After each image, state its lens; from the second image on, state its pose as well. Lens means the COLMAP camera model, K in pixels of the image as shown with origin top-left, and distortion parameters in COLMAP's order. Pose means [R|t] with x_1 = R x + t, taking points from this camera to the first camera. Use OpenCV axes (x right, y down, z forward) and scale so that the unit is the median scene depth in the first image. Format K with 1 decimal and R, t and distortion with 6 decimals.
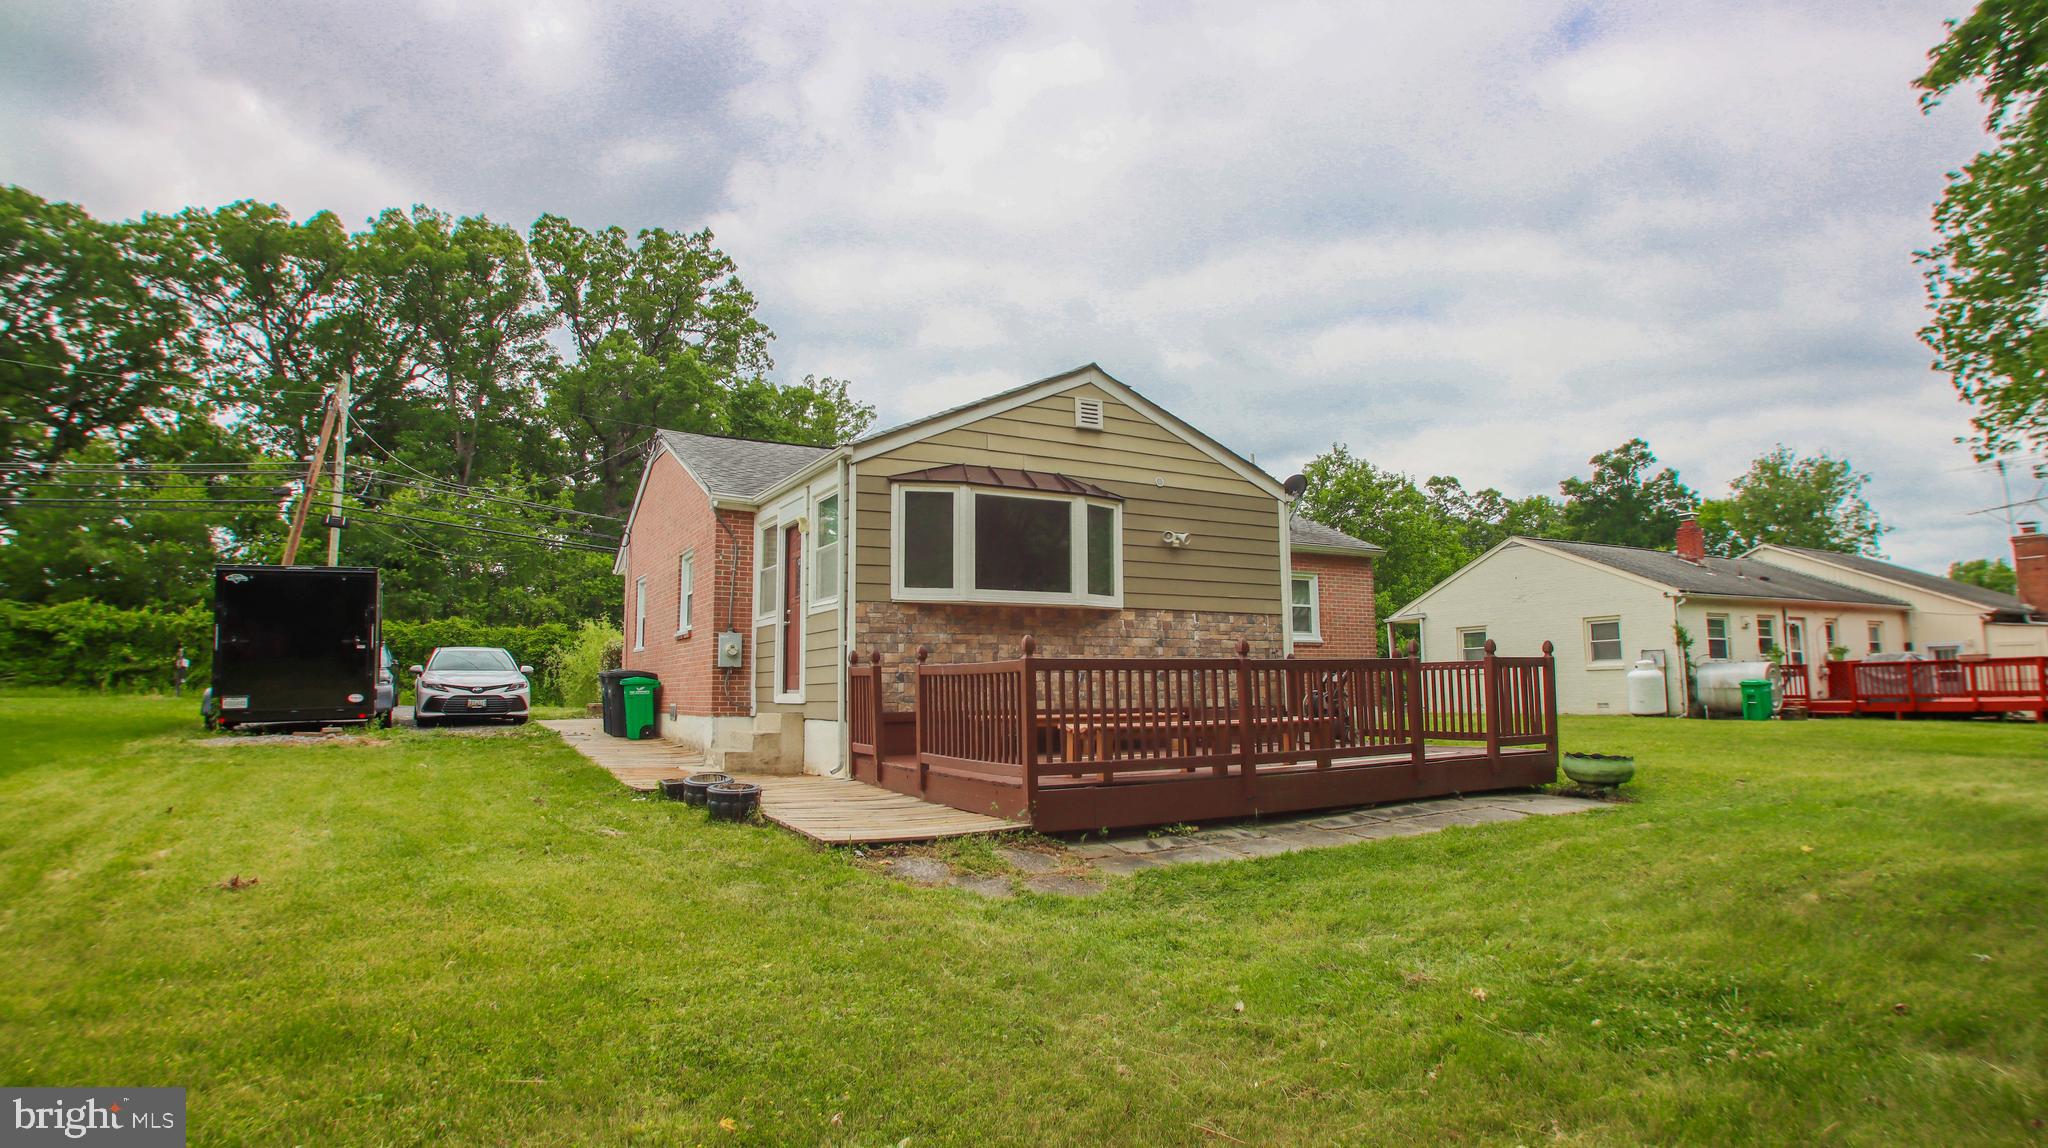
lens RADIAL K [[1089.0, 0, 1025.8], [0, 1089.0, 567.6], [0, 0, 1]] dist [-0.058959, 0.003166]
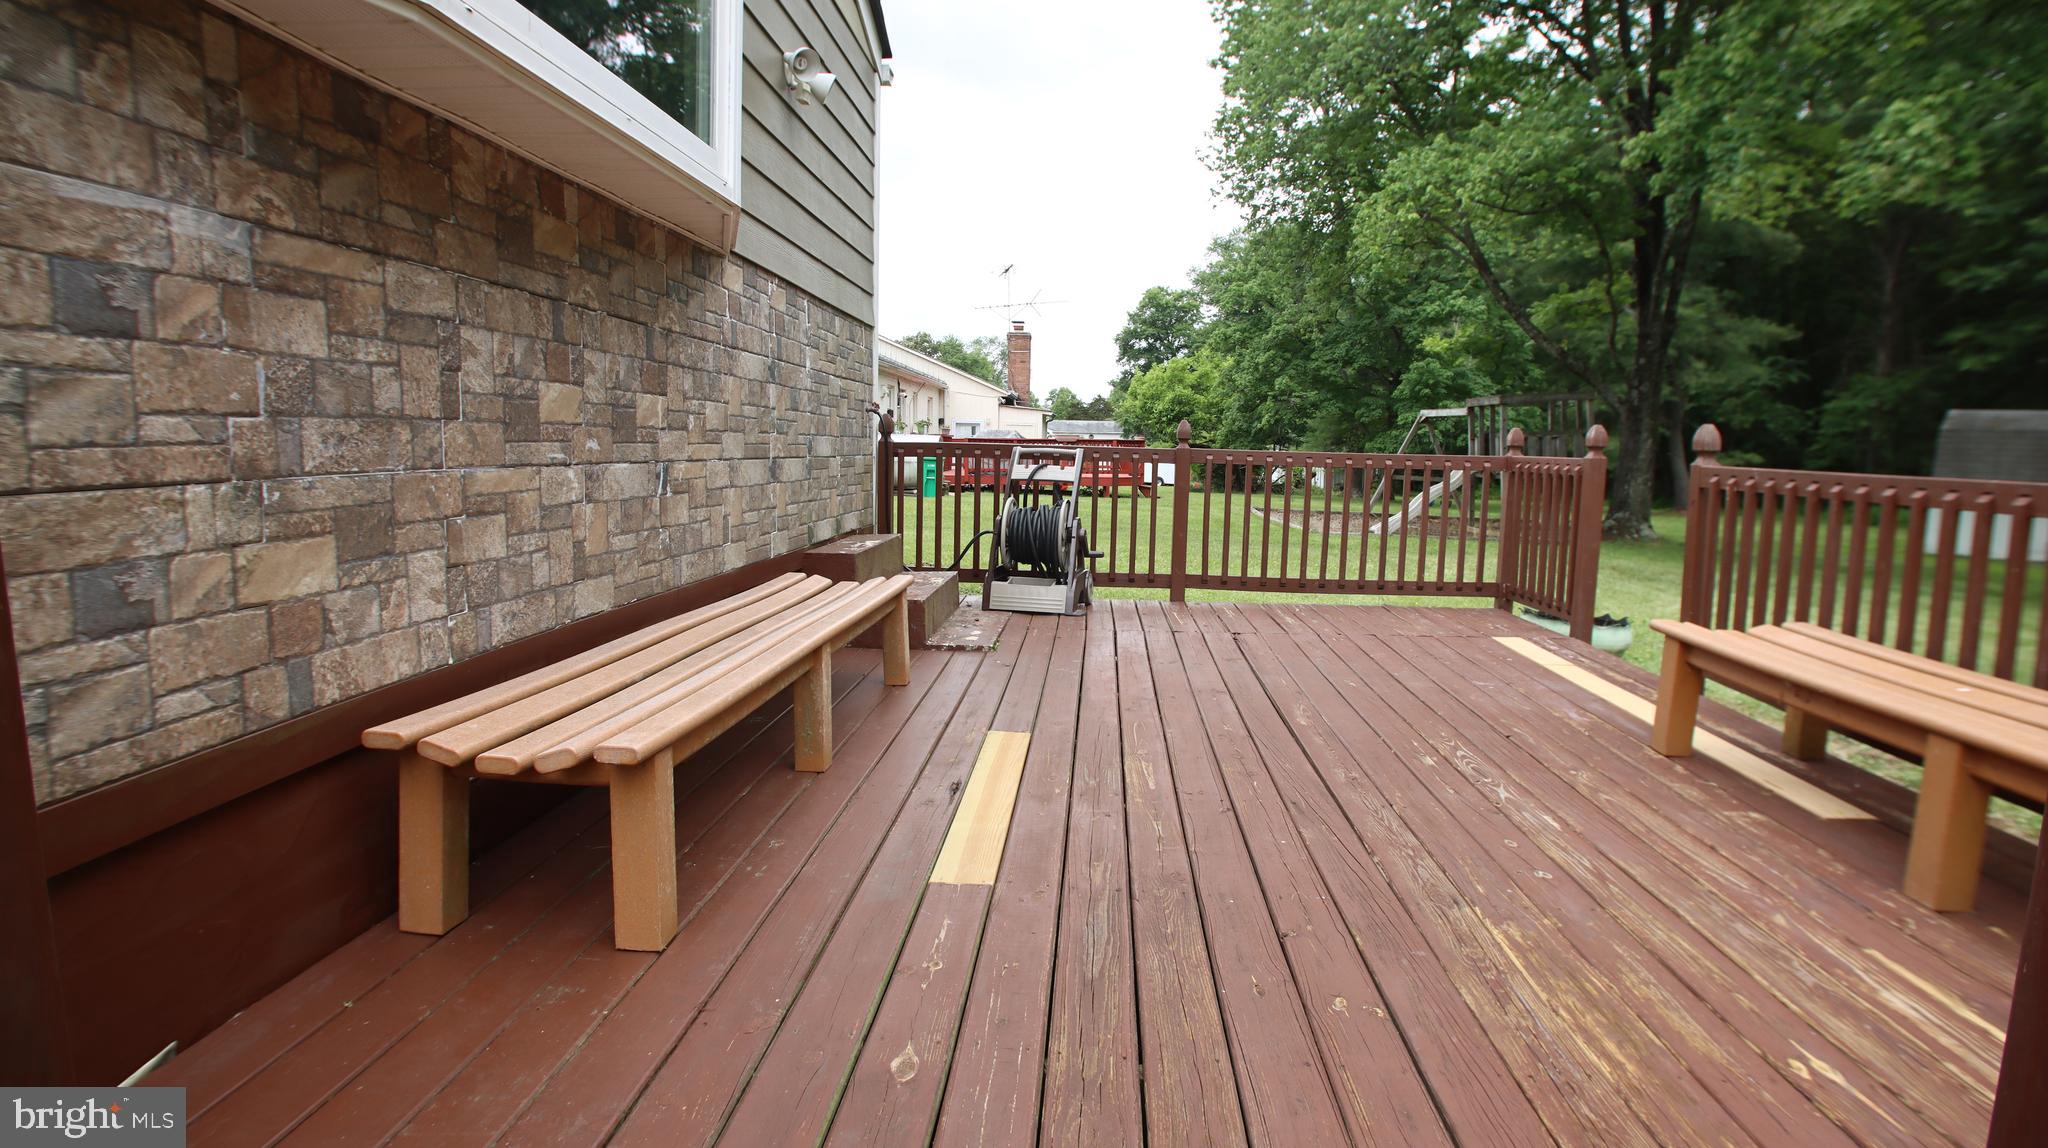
lens RADIAL K [[1068.7, 0, 1021.0], [0, 1068.7, 562.7], [0, 0, 1]] dist [-0.031548, 0.004216]
pose [[0.550920, -0.068355, 0.831754, -0.124729], [-0.125848, 0.978439, 0.163767, 0.065536], [-0.825015, -0.194897, 0.530439, 0.775197]]
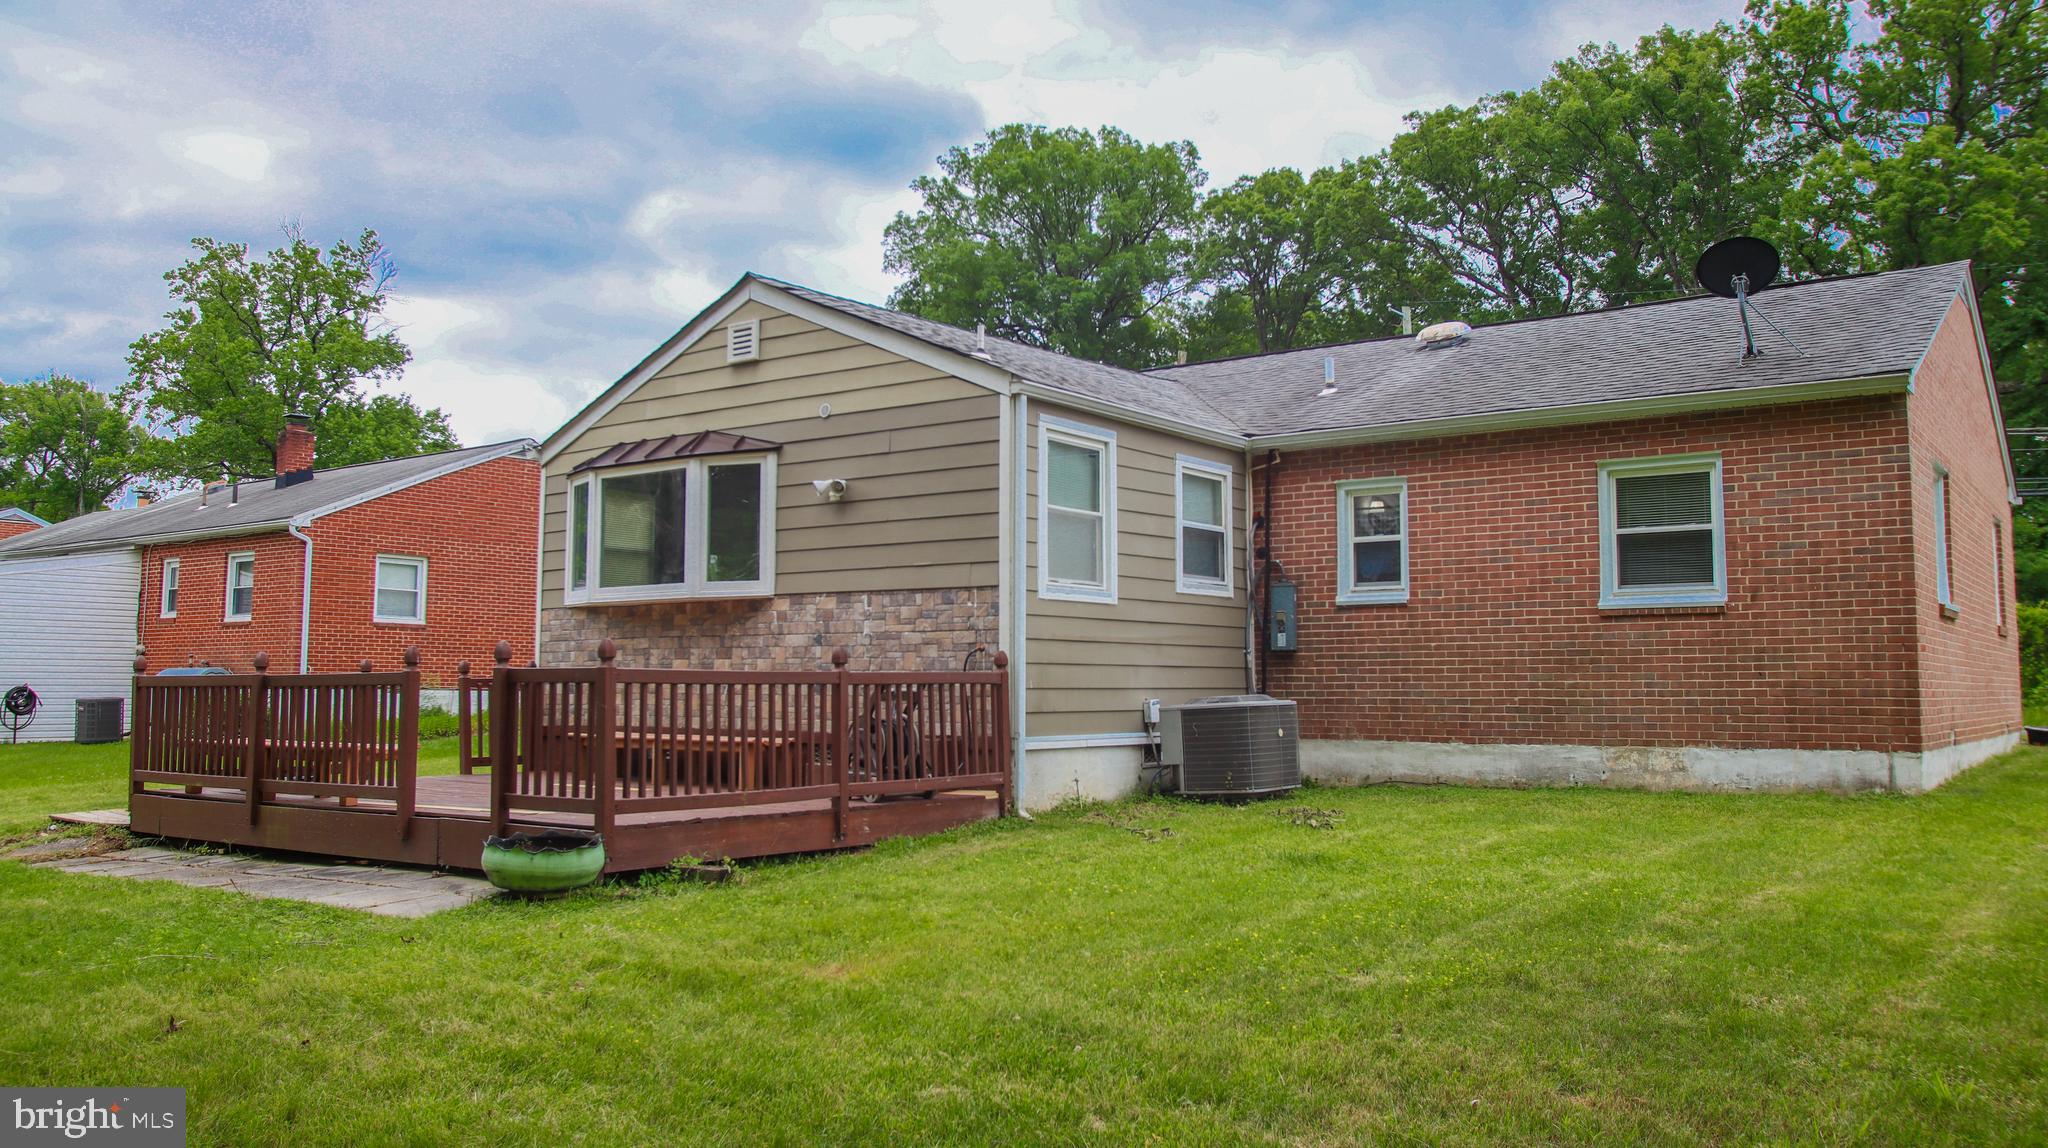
lens RADIAL K [[1570.2, 0, 1025.4], [0, 1570.2, 565.6], [0, 0, 1]] dist [-0.042040, 0.000116]
pose [[0.414210, -0.061903, -0.908074, 1.157192], [0.099205, 0.994811, -0.022564, 0.059718], [0.904759, -0.080739, 0.418202, 0.728883]]
